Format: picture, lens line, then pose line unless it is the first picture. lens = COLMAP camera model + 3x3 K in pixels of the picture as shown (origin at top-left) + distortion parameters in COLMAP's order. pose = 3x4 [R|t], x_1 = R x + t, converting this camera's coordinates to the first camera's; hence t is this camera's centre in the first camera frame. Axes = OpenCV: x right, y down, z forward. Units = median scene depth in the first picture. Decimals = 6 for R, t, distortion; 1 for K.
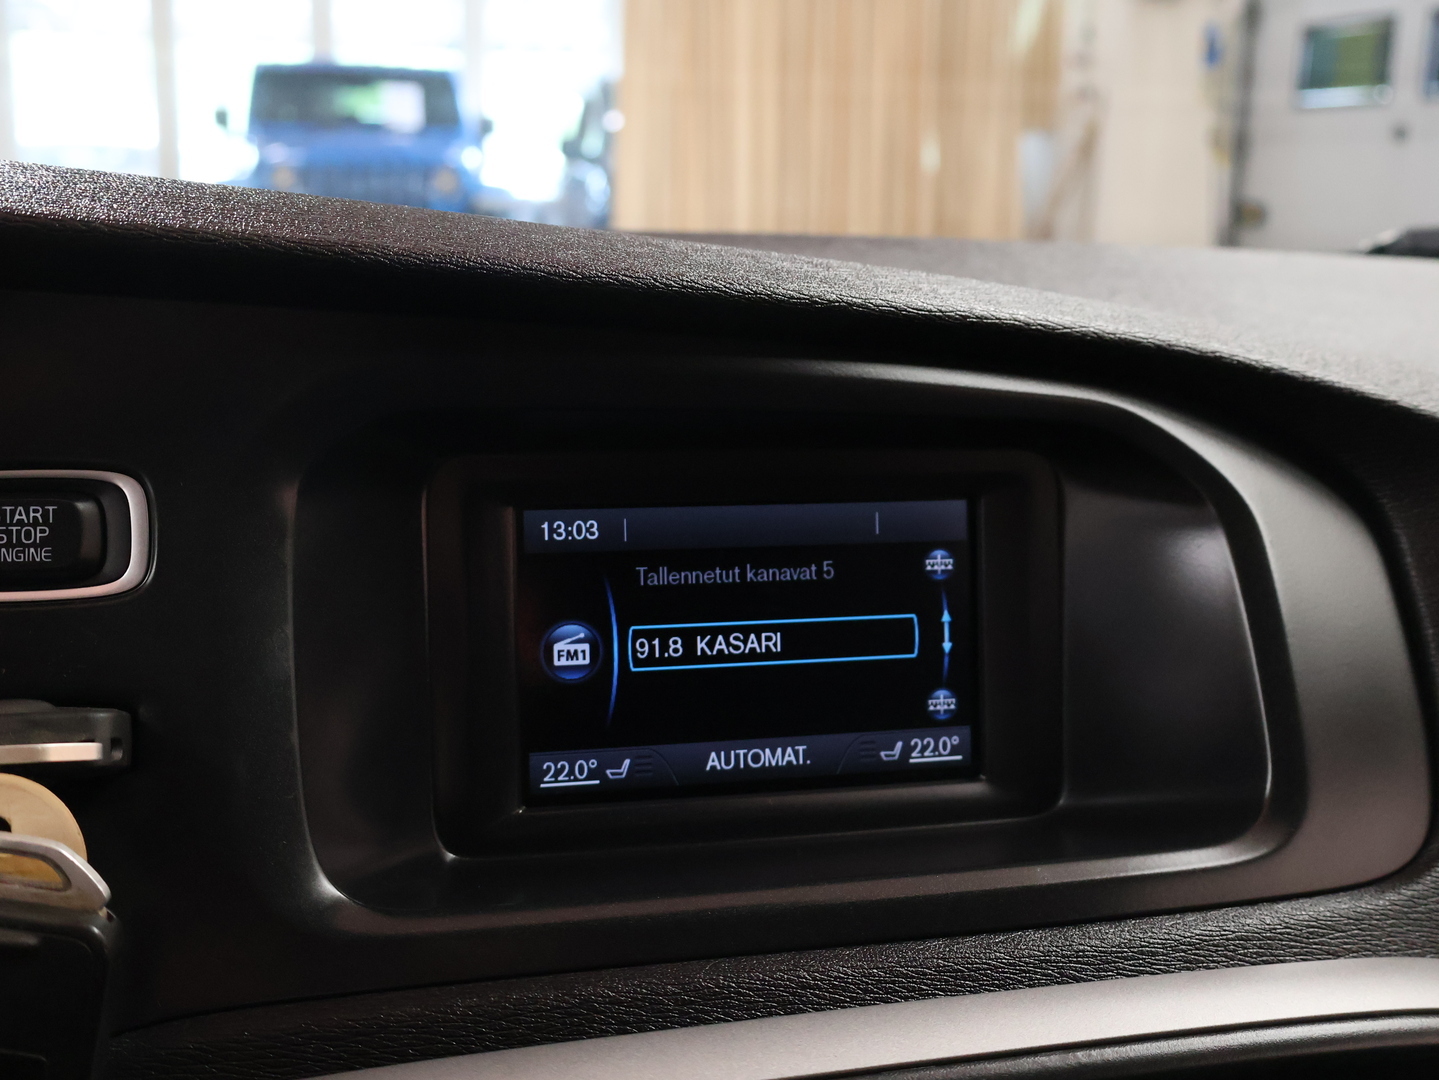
lens RADIAL K [[1429.6, 0, 710.7], [0, 1429.6, 542.9], [0, 0, 1]] dist [0.040659, 0.000000]
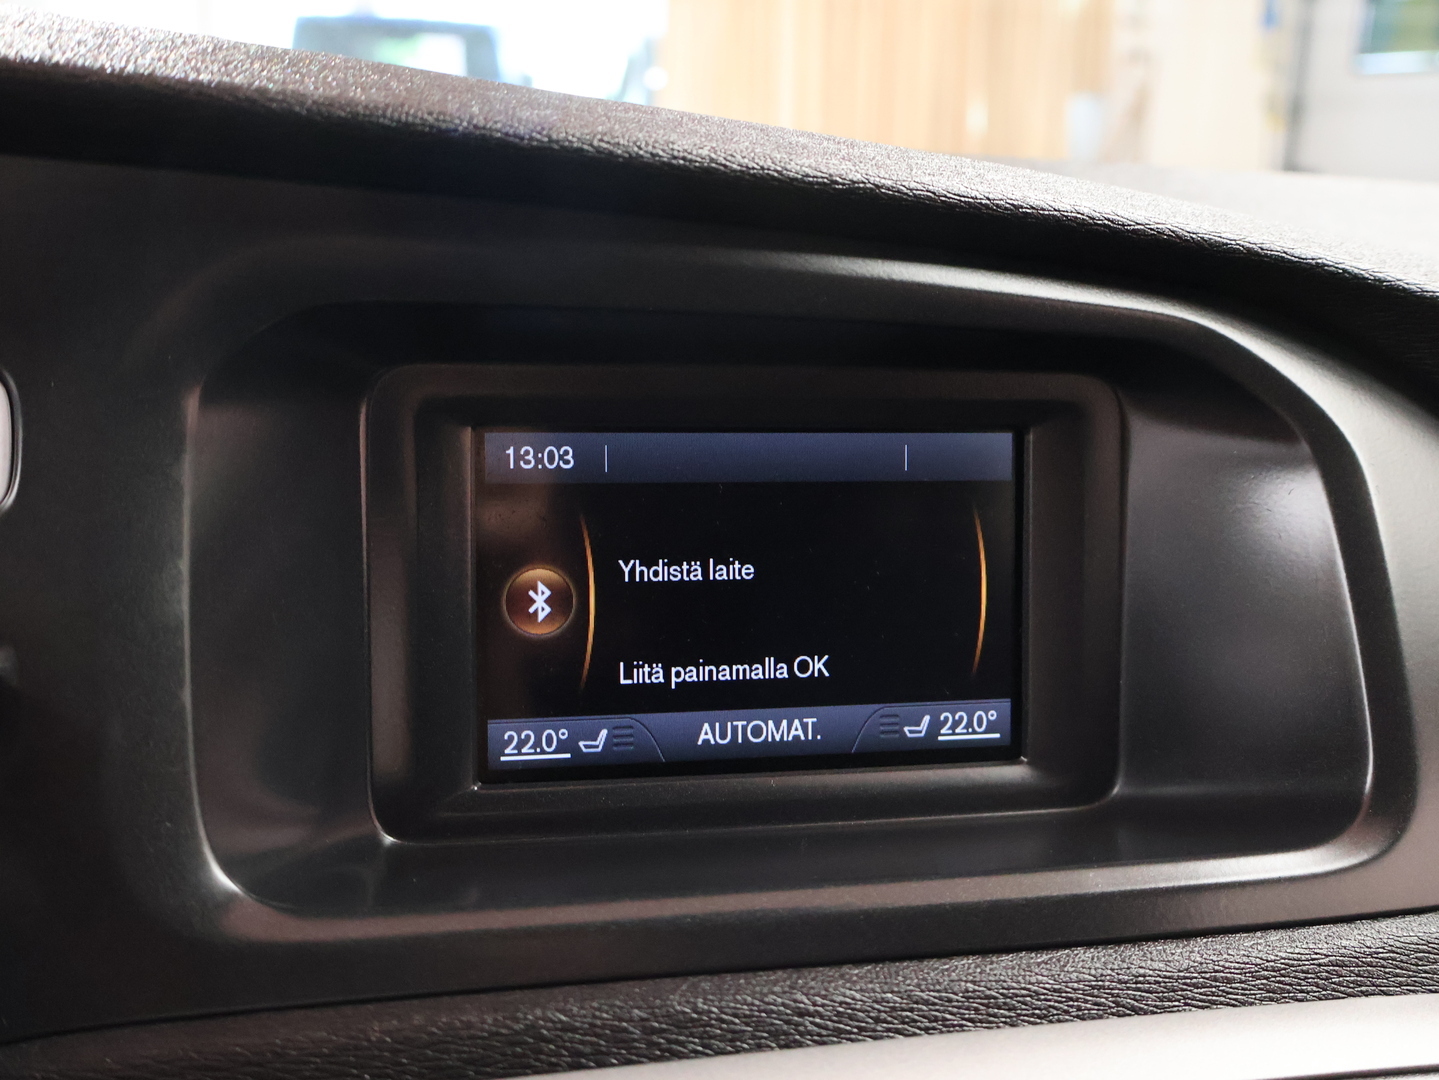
lens RADIAL K [[1429.6, 0, 723.8], [0, 1429.6, 532.3], [0, 0, 1]] dist [0.040659, 0.000000]
pose [[0.999666, 0.019916, -0.016474, 0.025774], [-0.019630, 0.999656, 0.017388, 0.019526], [0.016815, -0.017059, 0.999713, 0.167000]]
